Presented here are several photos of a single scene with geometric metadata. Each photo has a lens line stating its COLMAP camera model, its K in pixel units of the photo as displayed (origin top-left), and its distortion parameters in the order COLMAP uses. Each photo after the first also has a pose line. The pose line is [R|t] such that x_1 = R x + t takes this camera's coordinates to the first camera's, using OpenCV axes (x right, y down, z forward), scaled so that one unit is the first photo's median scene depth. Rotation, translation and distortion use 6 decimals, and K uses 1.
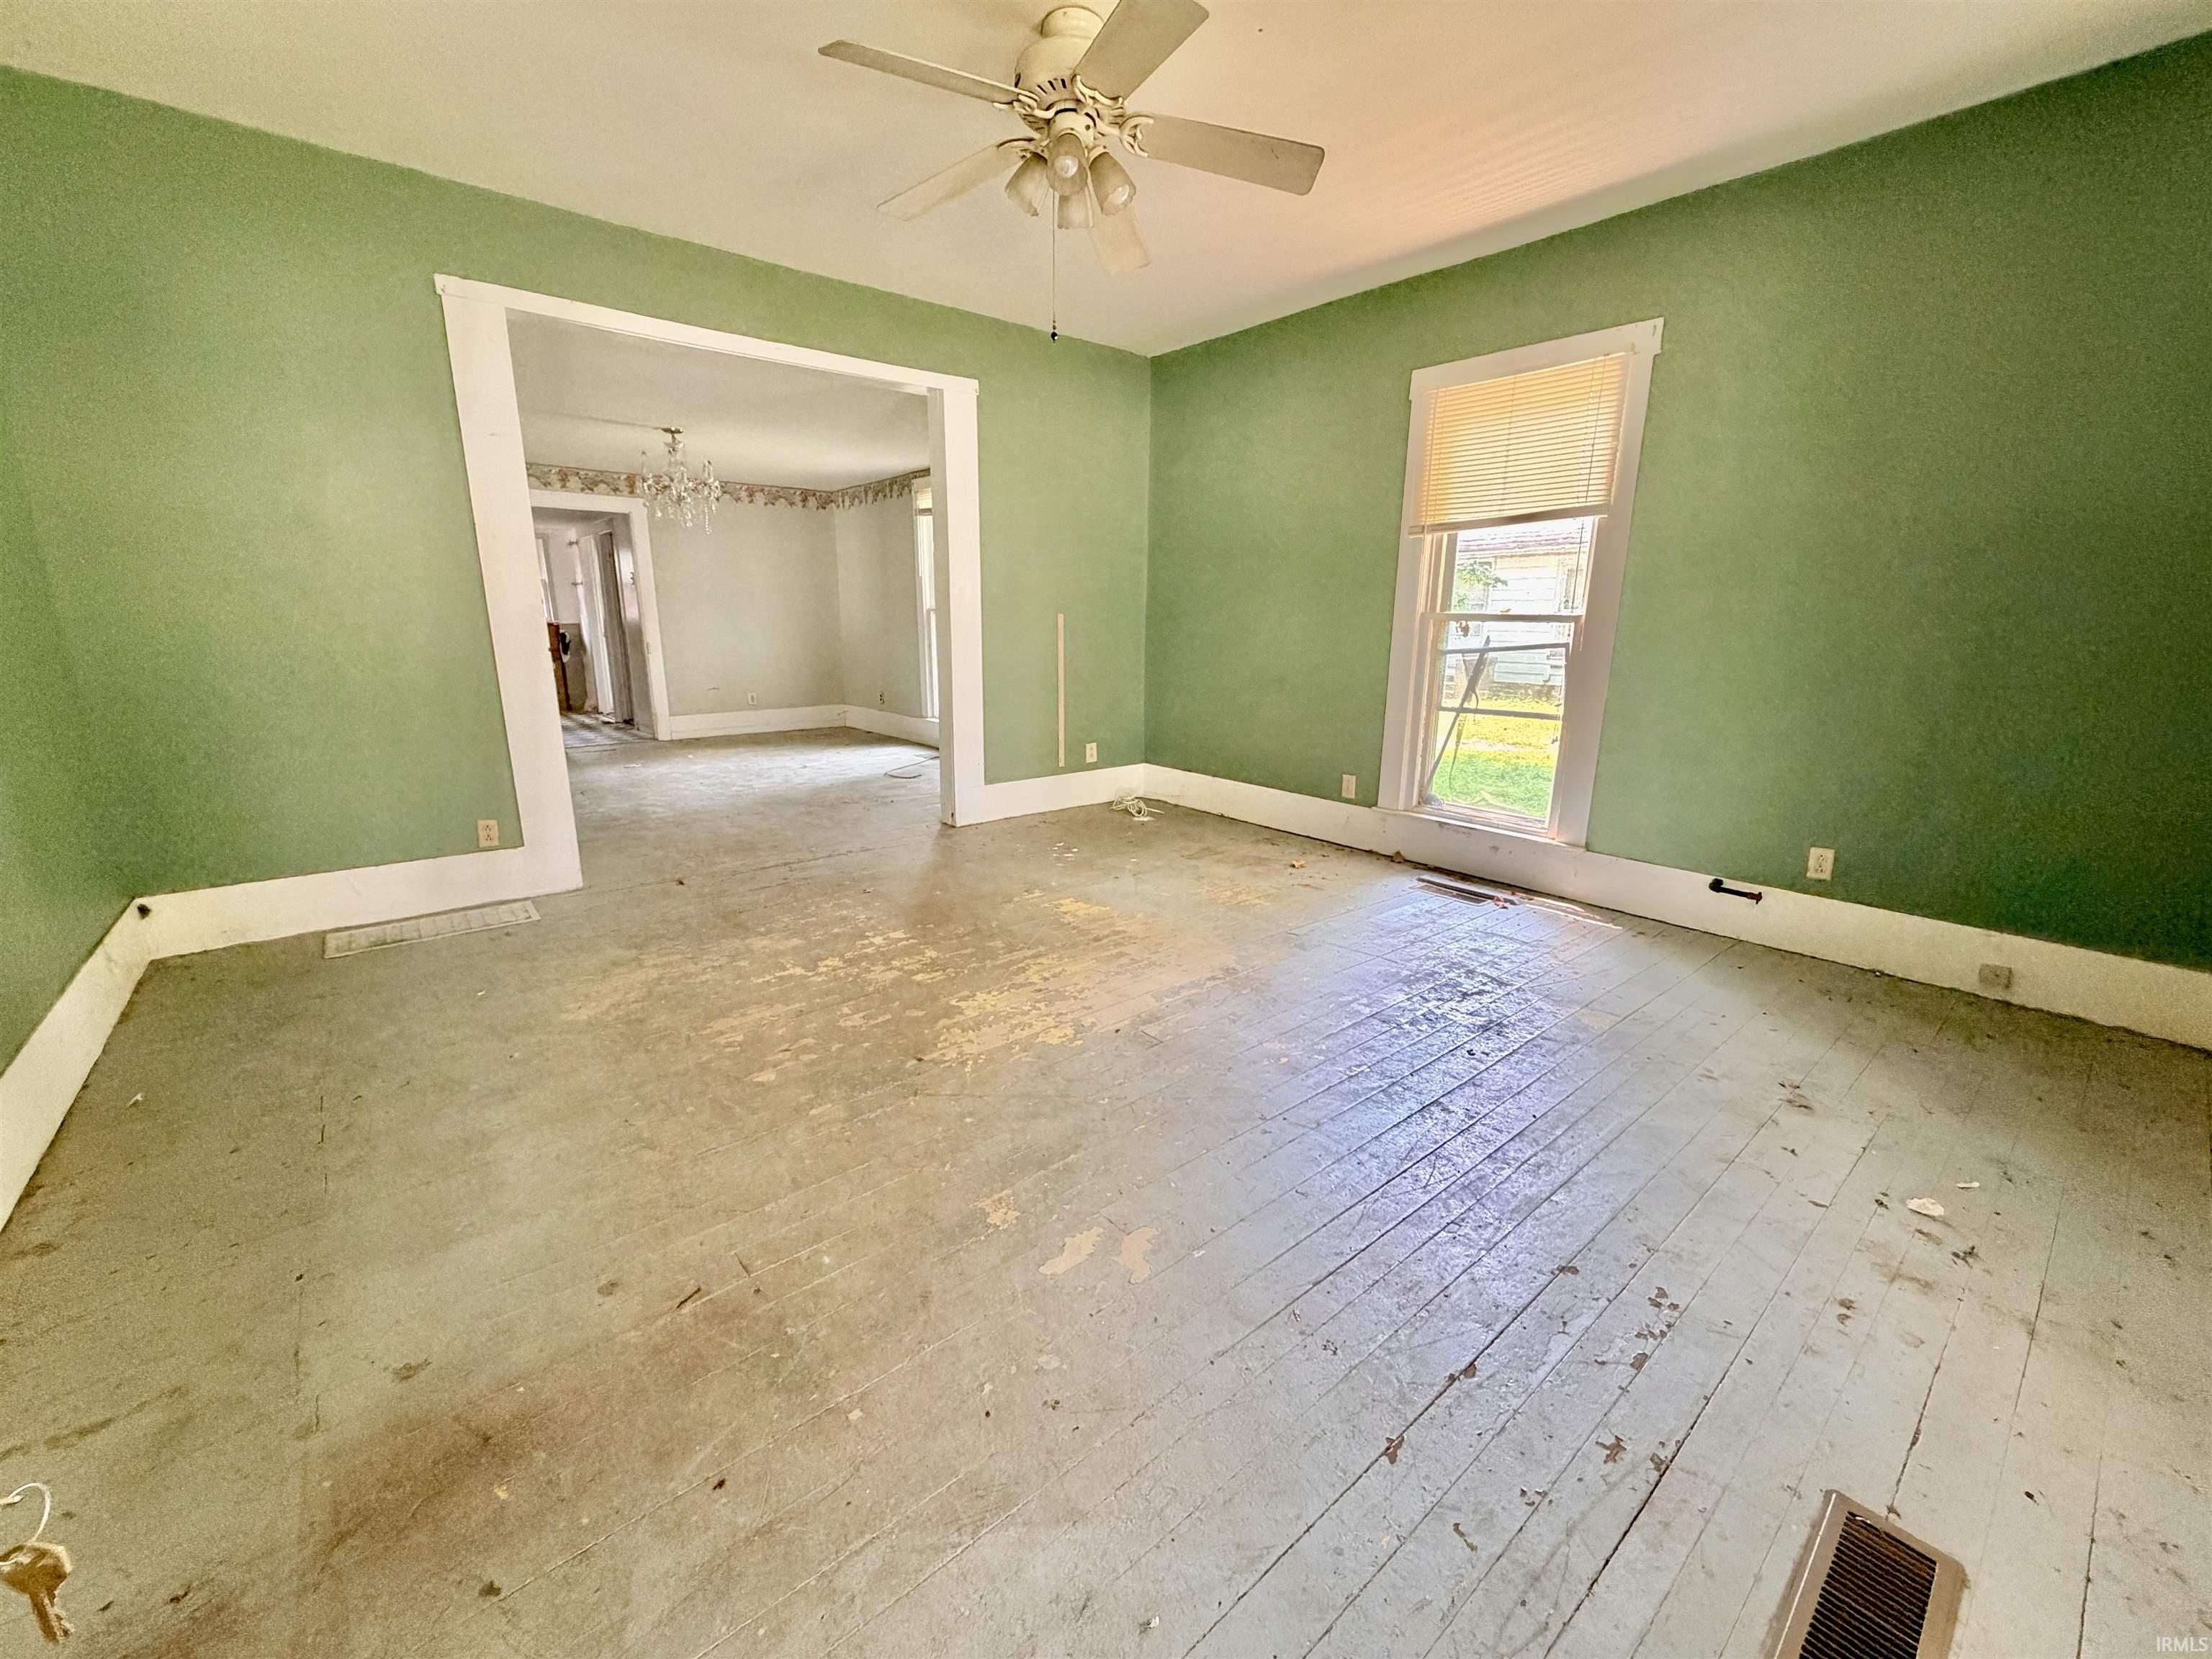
lens RADIAL K [[881.5, 0, 1104.4], [0, 881.5, 828.5], [0, 0, 1]] dist [-0.000292, 0.000022]
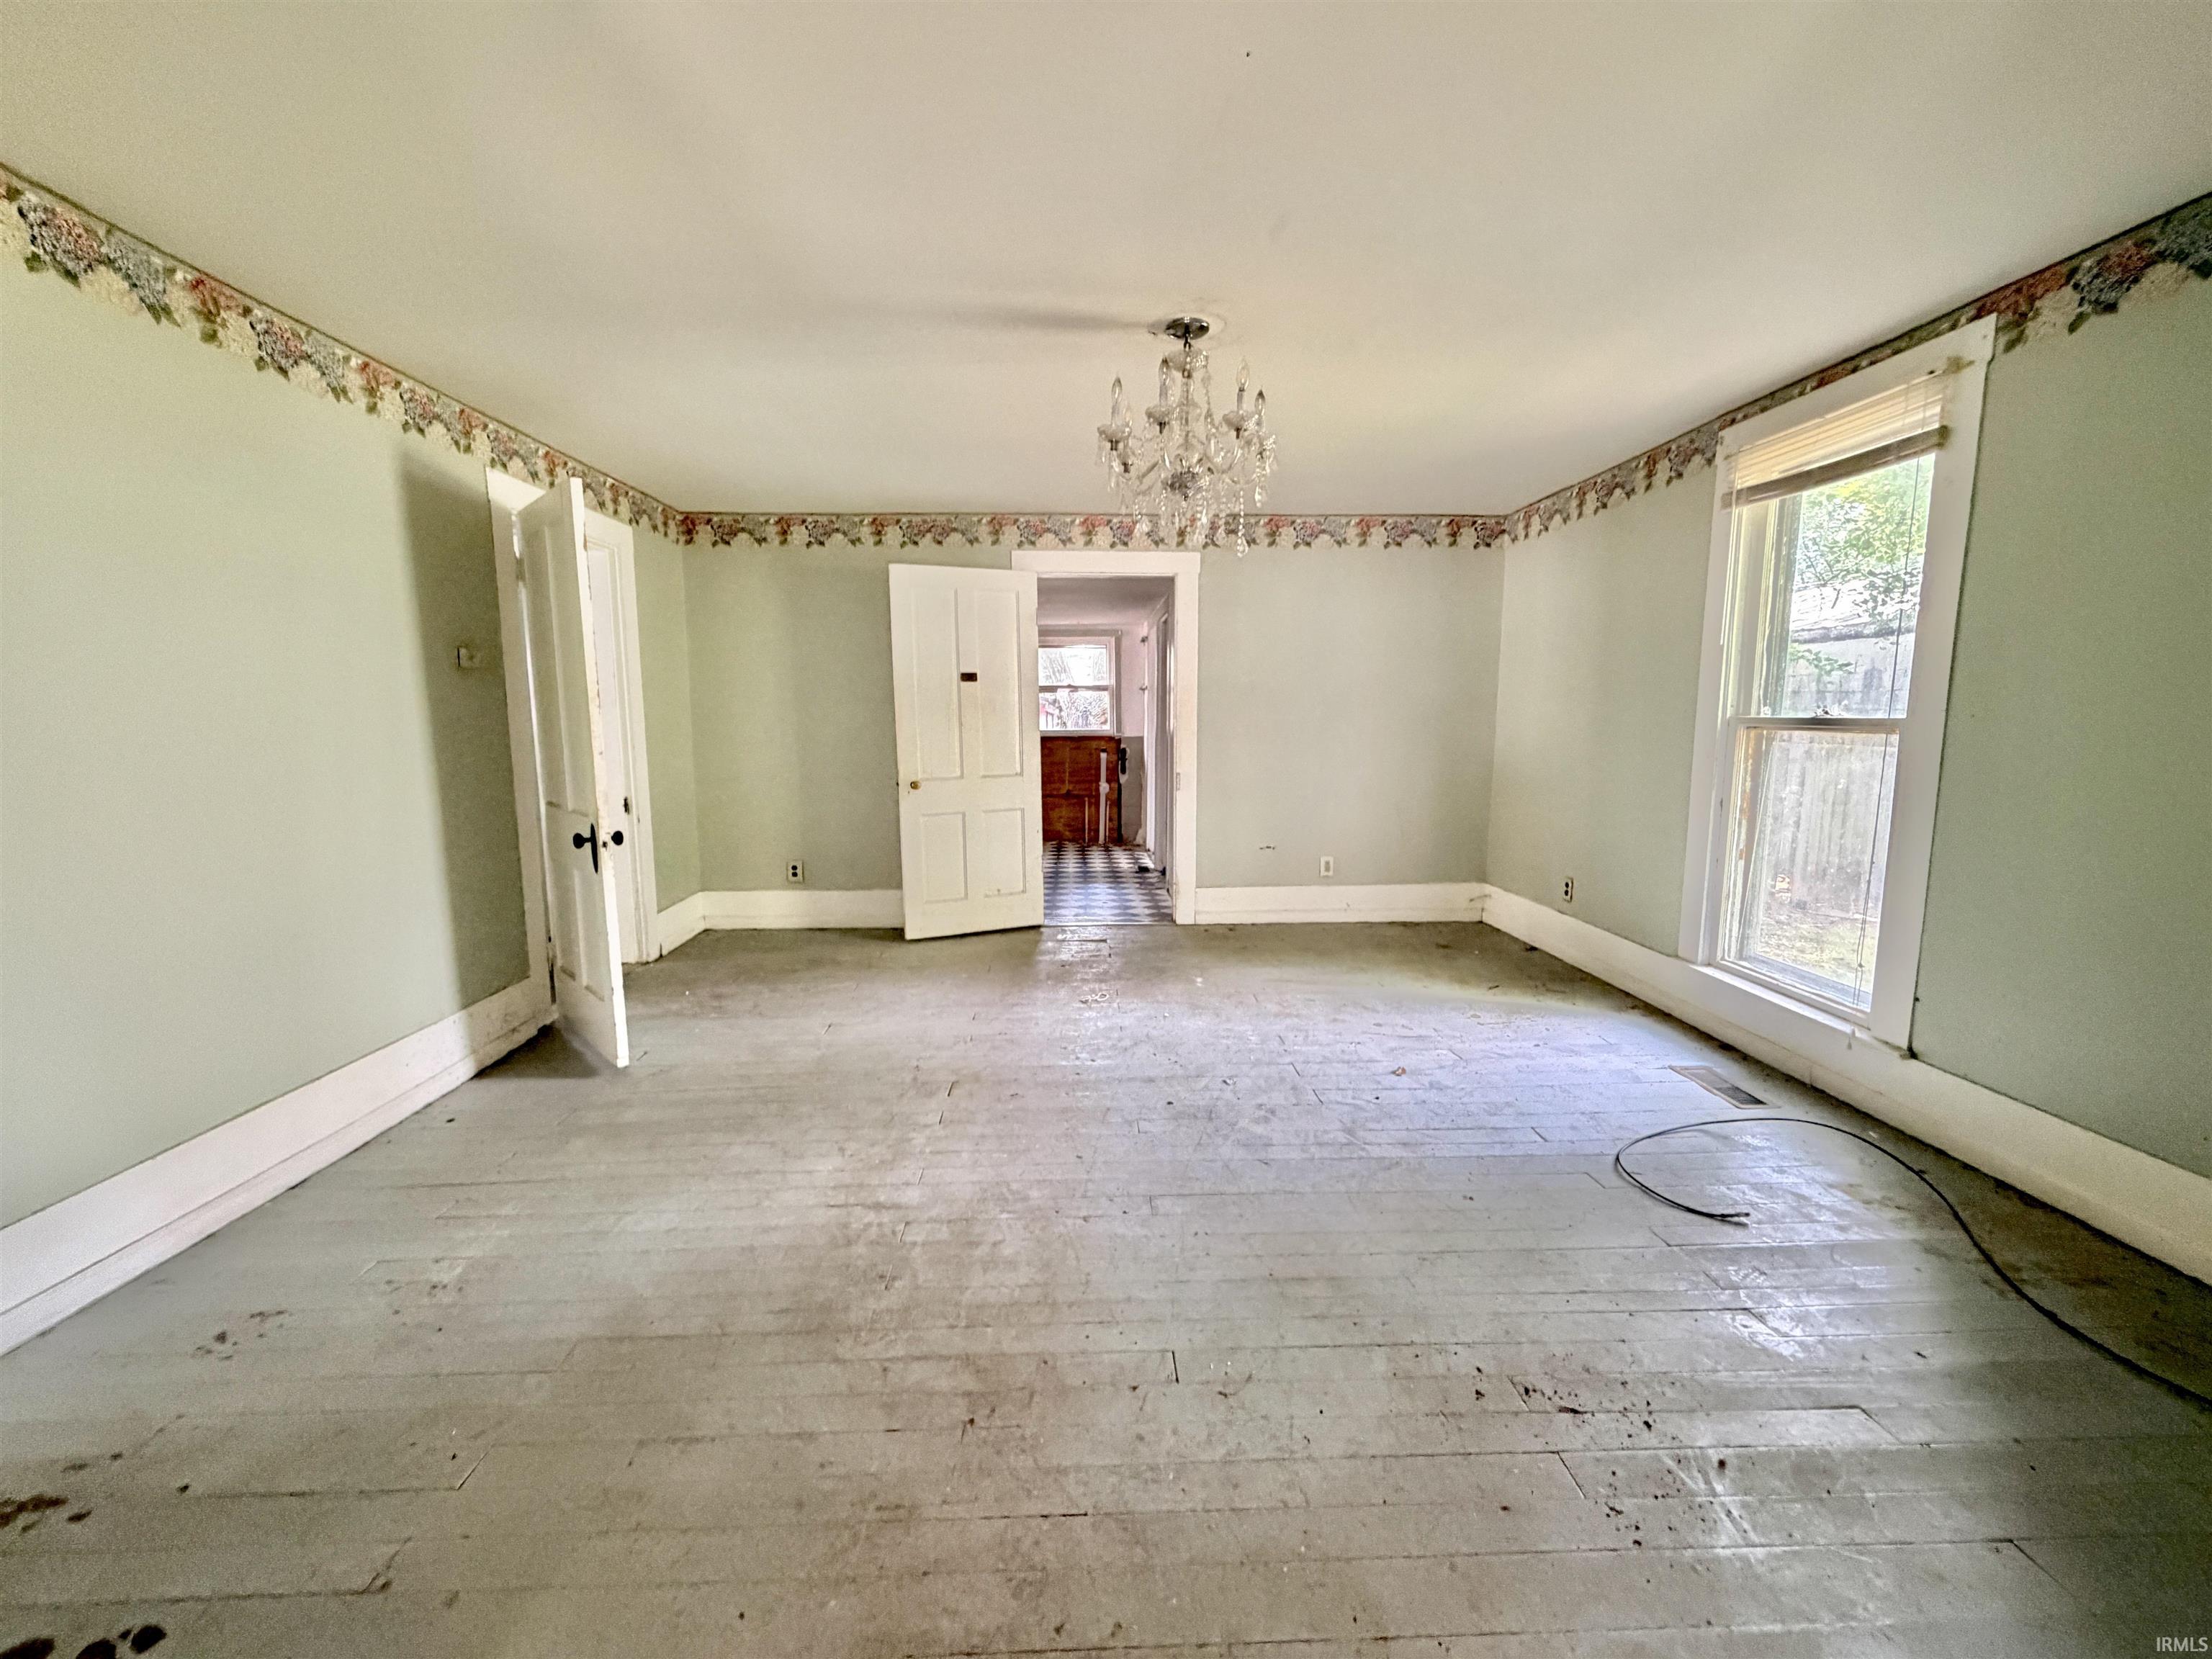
lens RADIAL K [[881.5, 0, 1103.8], [0, 881.5, 829.3], [0, 0, 1]] dist [-0.000292, 0.000022]
pose [[0.790566, 0.073165, -0.607990, -0.158800], [-0.140695, 0.987979, -0.064052, -0.115675], [0.595995, 0.136178, 0.791357, 0.440882]]
